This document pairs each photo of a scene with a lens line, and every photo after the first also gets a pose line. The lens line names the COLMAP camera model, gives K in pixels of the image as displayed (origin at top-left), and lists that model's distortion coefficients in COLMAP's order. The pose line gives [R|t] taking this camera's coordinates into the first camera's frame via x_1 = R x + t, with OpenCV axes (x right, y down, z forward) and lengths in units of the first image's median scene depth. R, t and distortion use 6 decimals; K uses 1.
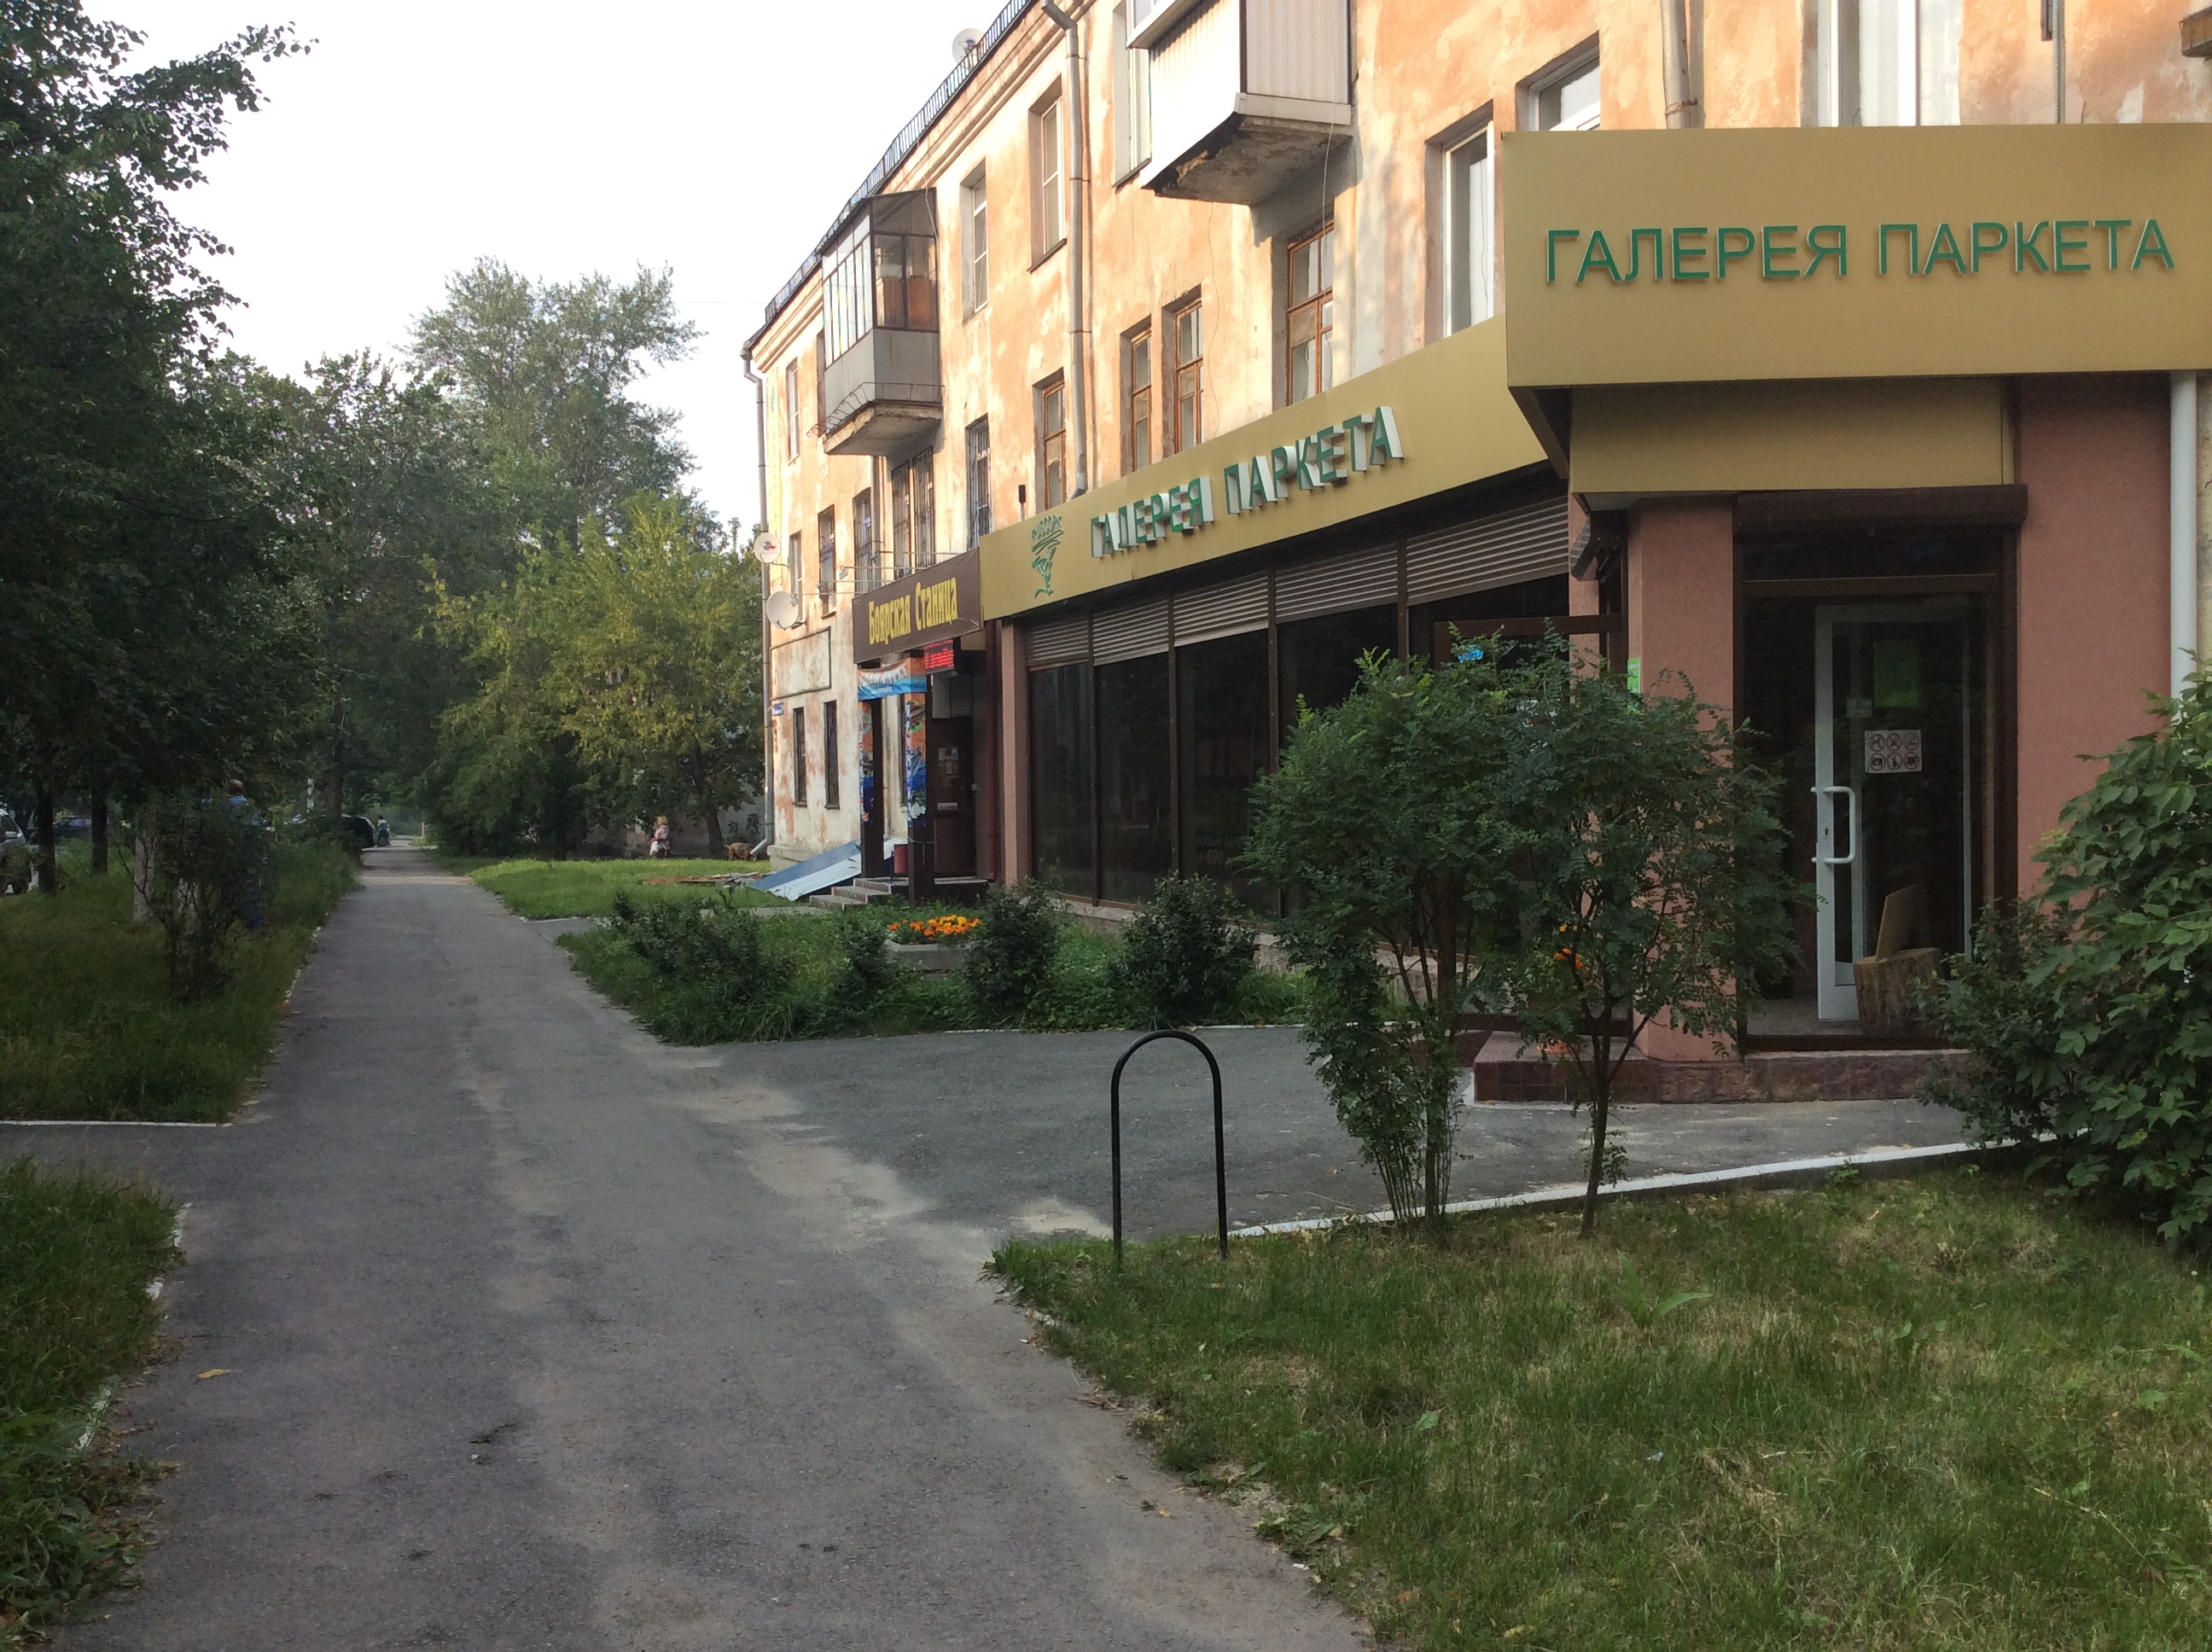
lens RADIAL K [[2070.3, 0, 1113.5], [0, 2070.3, 834.1], [0, 0, 1]] dist [0.019747, 0.000000]
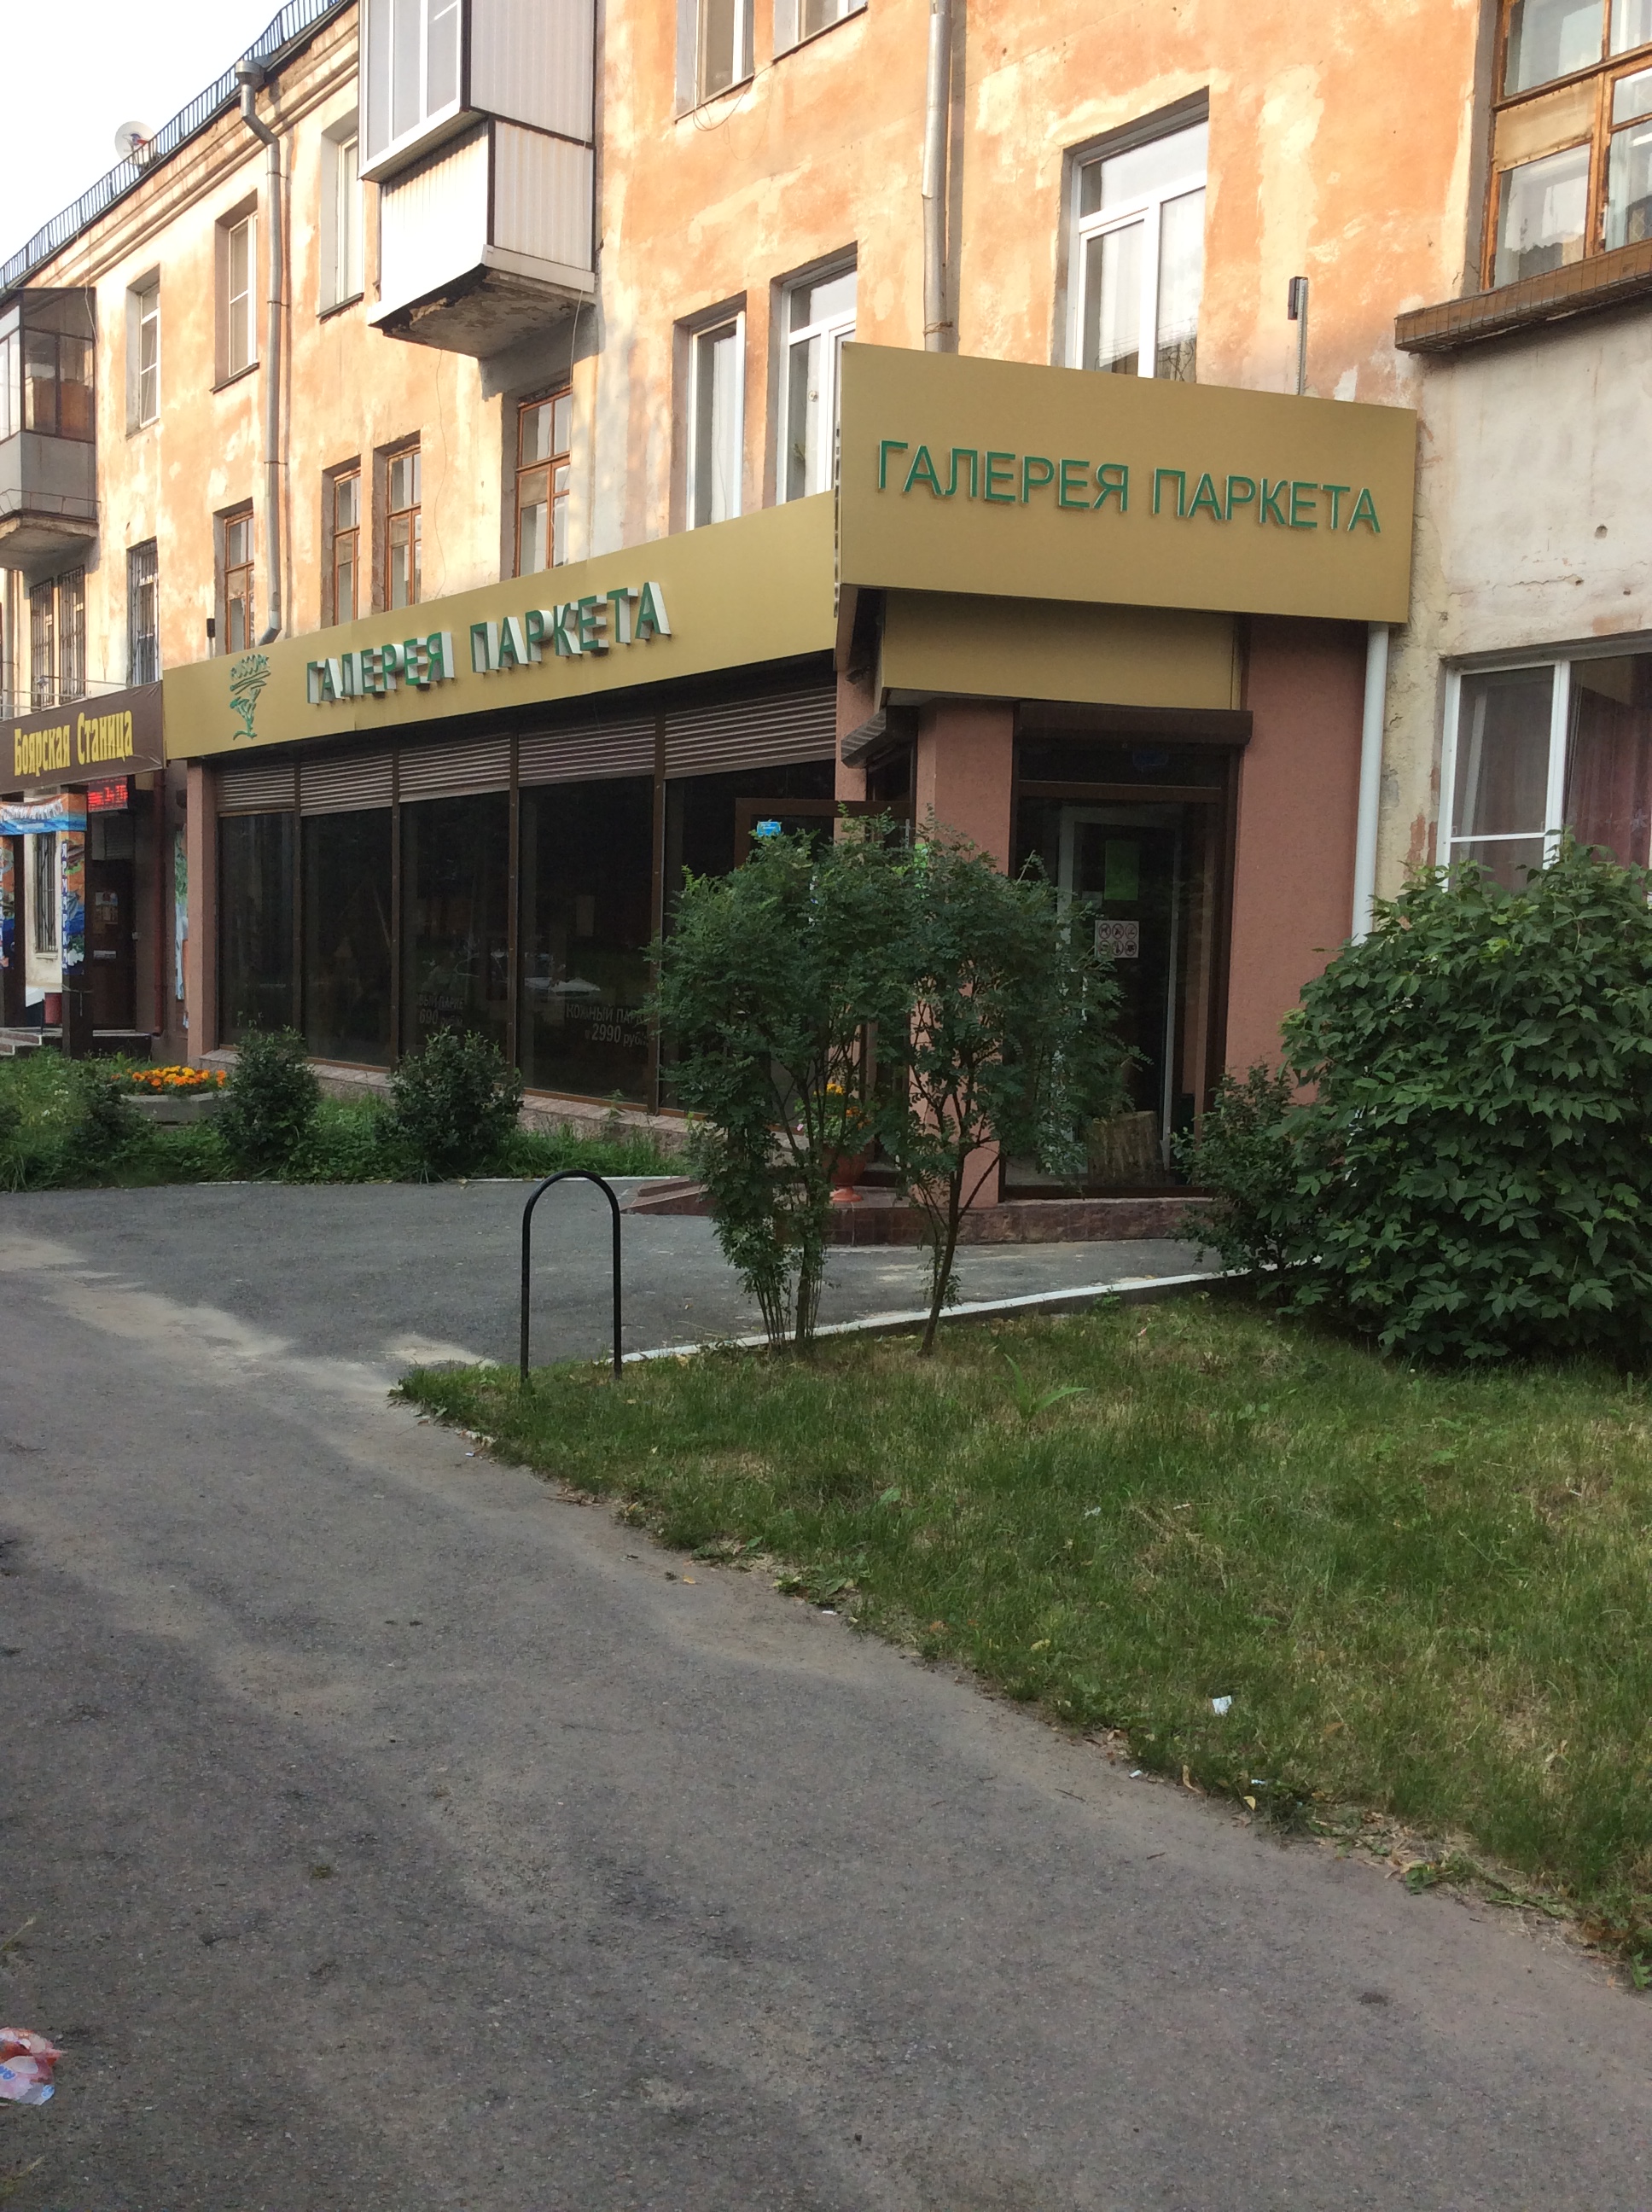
lens RADIAL K [[2070.3, 0, 846.7], [0, 2070.3, 1117.1], [0, 0, 1]] dist [0.019747, 0.000000]
pose [[0.955851, 0.014867, 0.293476, -0.106085], [-0.031188, 0.998211, 0.051010, 0.005807], [-0.292193, -0.057910, 0.954605, -0.043718]]
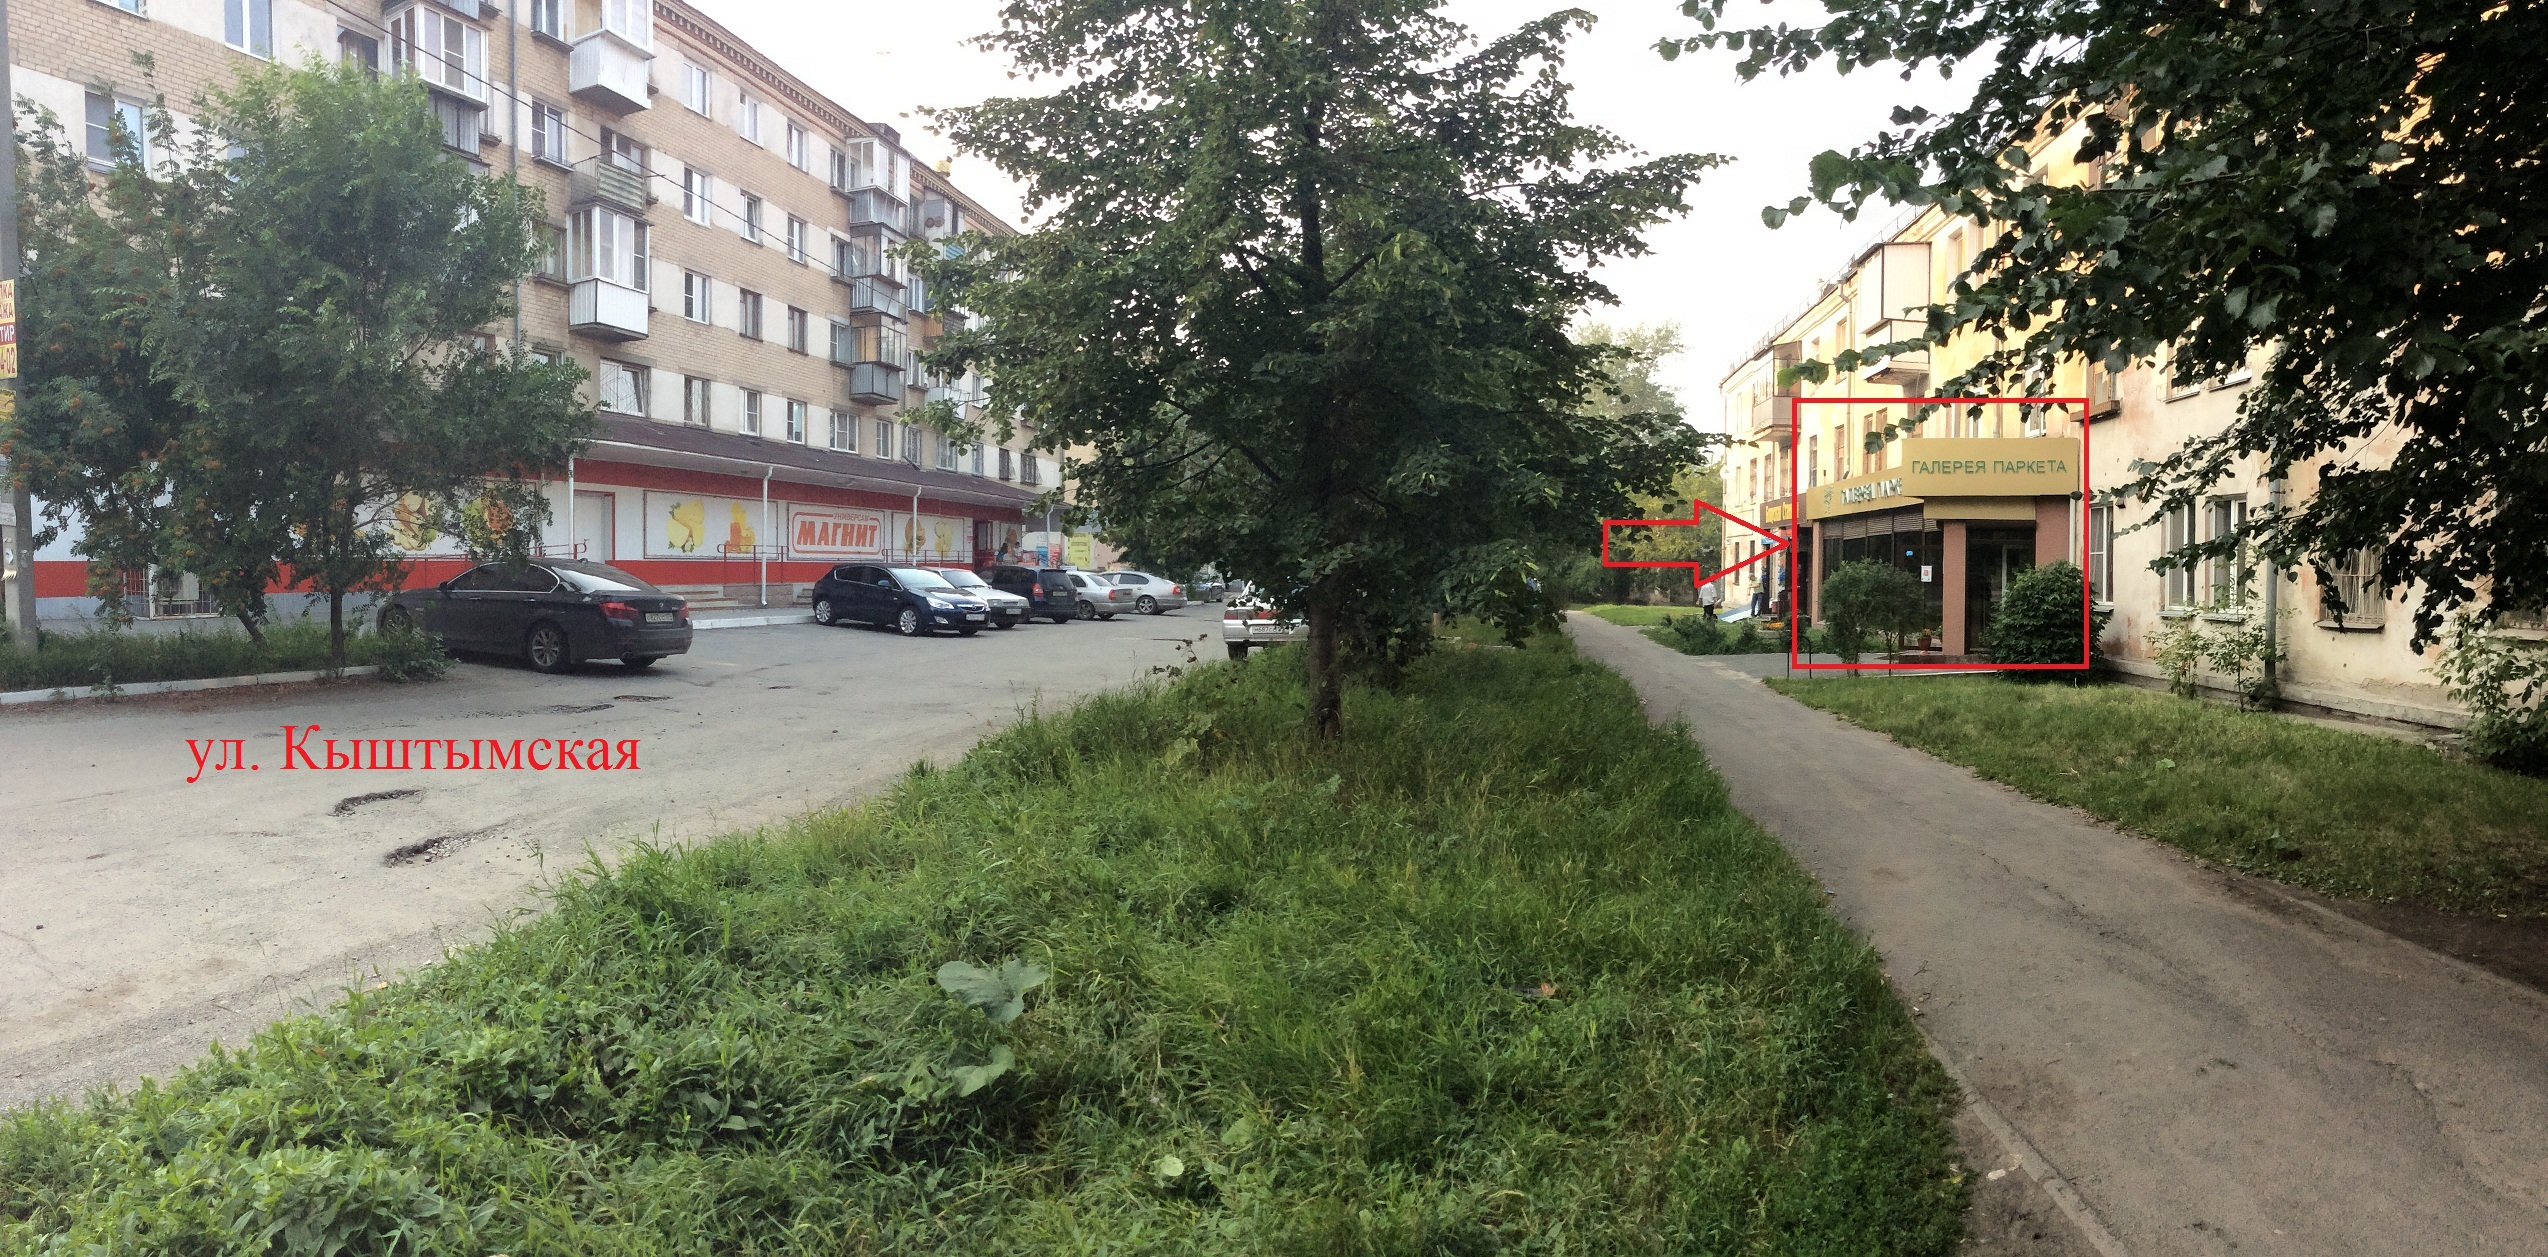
lens RADIAL K [[1098.2, 0, 1298.5], [0, 1098.2, 639.2], [0, 0, 1]] dist [-0.040565, -0.000432]
pose [[0.859953, 0.049262, -0.507990, 0.251368], [-0.028177, 0.998395, 0.049118, 0.006307], [0.509594, -0.027926, 0.859961, -1.483216]]
